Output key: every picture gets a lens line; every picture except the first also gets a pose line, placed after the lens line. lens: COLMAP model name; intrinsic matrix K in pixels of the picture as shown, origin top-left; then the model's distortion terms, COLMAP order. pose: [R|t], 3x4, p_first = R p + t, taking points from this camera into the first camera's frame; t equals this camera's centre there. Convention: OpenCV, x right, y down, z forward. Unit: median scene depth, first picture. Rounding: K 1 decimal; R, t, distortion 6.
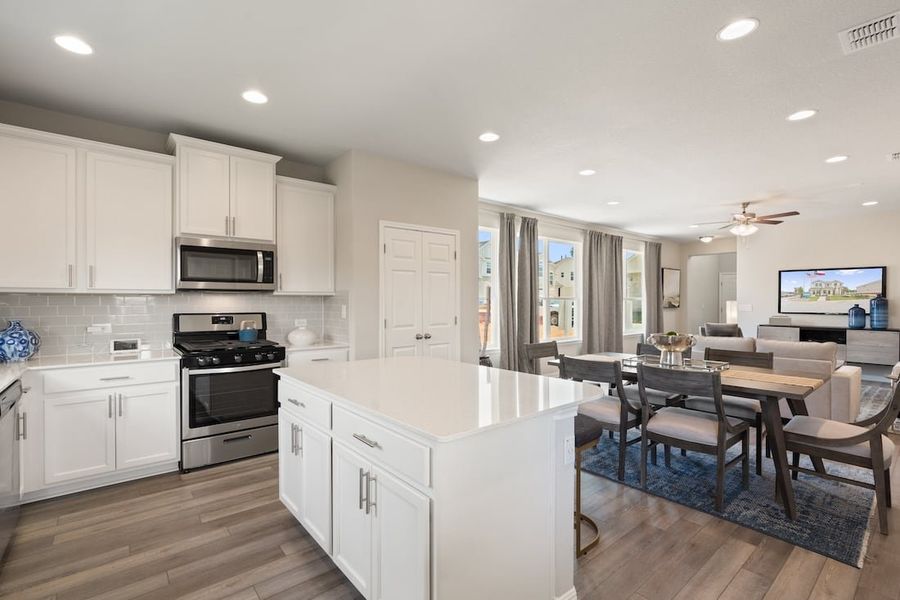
lens RADIAL K [[417.9, 0, 444.7], [0, 417.9, 301.9], [0, 0, 1]] dist [-0.004318, 0.004544]
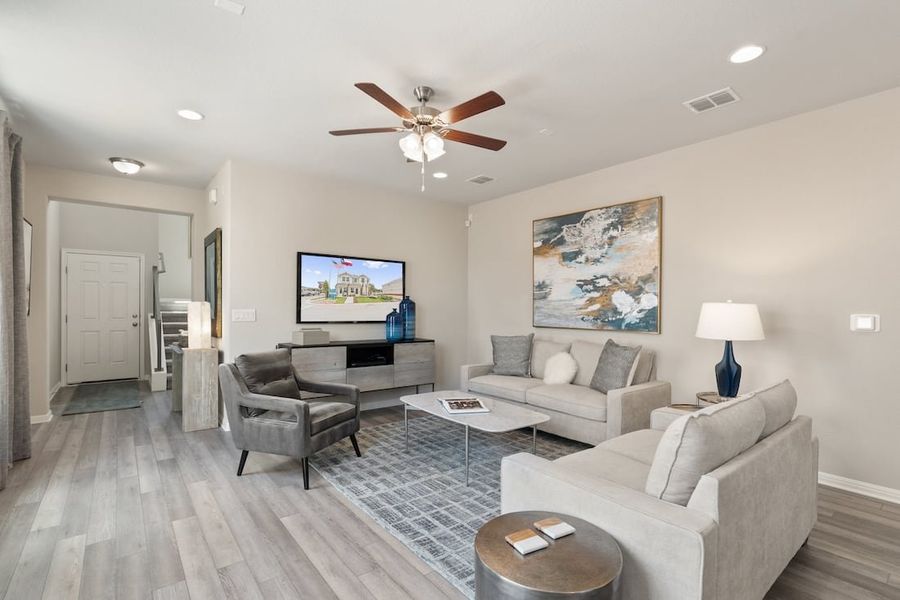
lens RADIAL K [[417.9, 0, 448.7], [0, 417.9, 304.7], [0, 0, 1]] dist [-0.004318, 0.004544]
pose [[0.034388, 0.007212, 0.999383, 0.245679], [-0.006538, 0.999954, -0.006991, 0.003622], [-0.999387, -0.006294, 0.034433, 0.877389]]
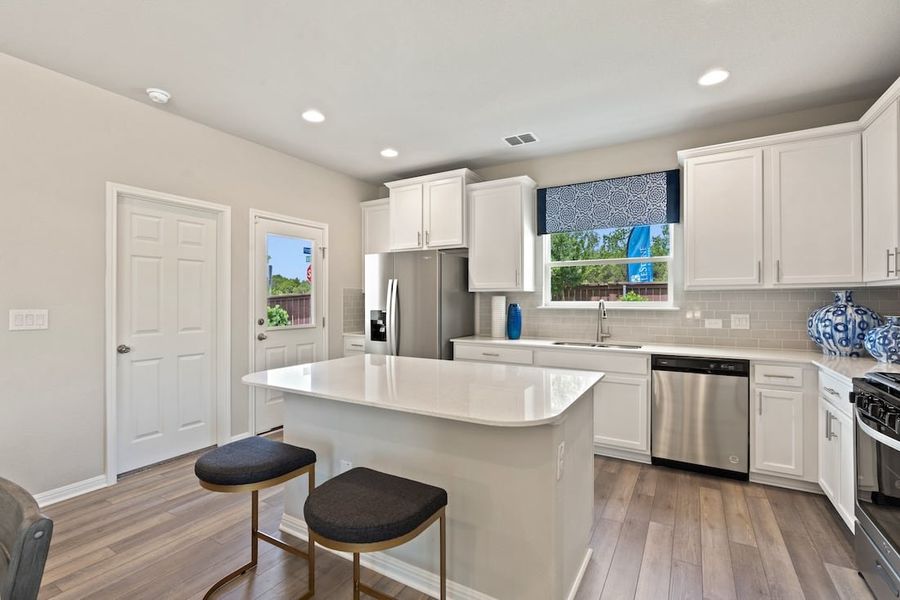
lens RADIAL K [[417.9, 0, 448.4], [0, 417.9, 298.2], [0, 0, 1]] dist [-0.004318, 0.004544]
pose [[-0.940497, 0.003709, -0.339781, 0.070023], [0.004399, 0.999990, -0.001260, -0.000014], [0.339773, -0.002680, -0.940504, 0.610352]]
